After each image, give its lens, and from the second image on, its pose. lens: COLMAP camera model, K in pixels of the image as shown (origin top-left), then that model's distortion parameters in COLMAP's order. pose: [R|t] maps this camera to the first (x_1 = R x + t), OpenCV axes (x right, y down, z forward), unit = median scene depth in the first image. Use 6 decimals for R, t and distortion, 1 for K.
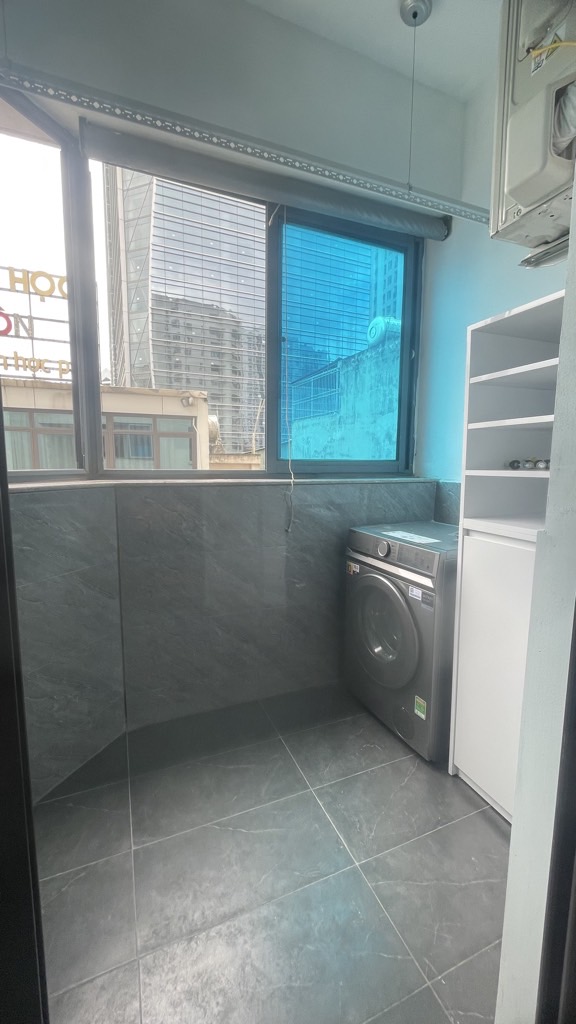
lens RADIAL K [[412.1, 0, 289.6], [0, 412.1, 511.1], [0, 0, 1]] dist [0.000450, 0.000047]
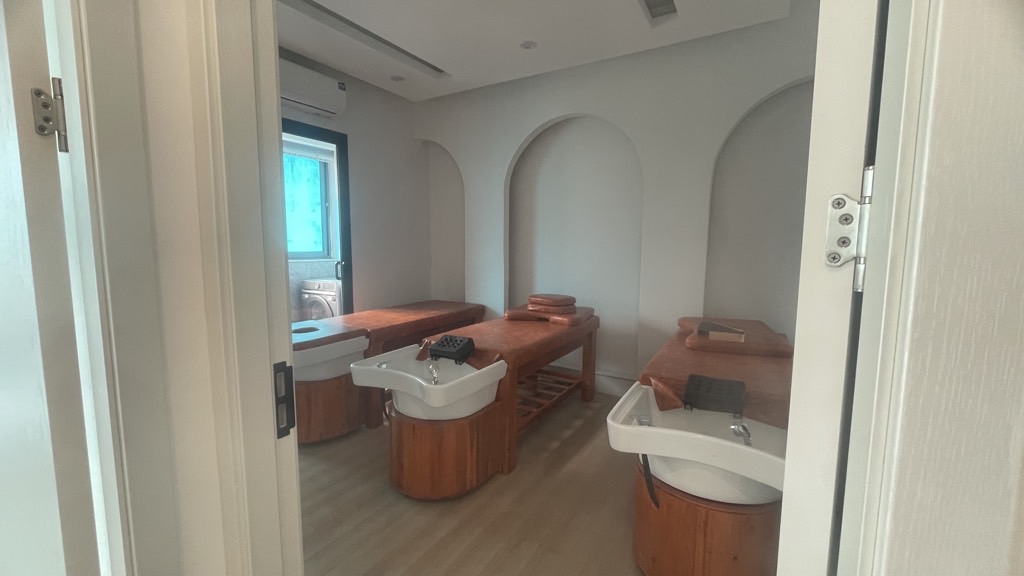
lens RADIAL K [[412.1, 0, 509.8], [0, 412.1, 288.0], [0, 0, 1]] dist [0.000450, 0.000047]
pose [[0.805859, -0.063681, 0.588673, -0.264477], [0.072854, 0.997309, 0.008153, 0.135717], [-0.587608, 0.036316, 0.808330, -1.469385]]
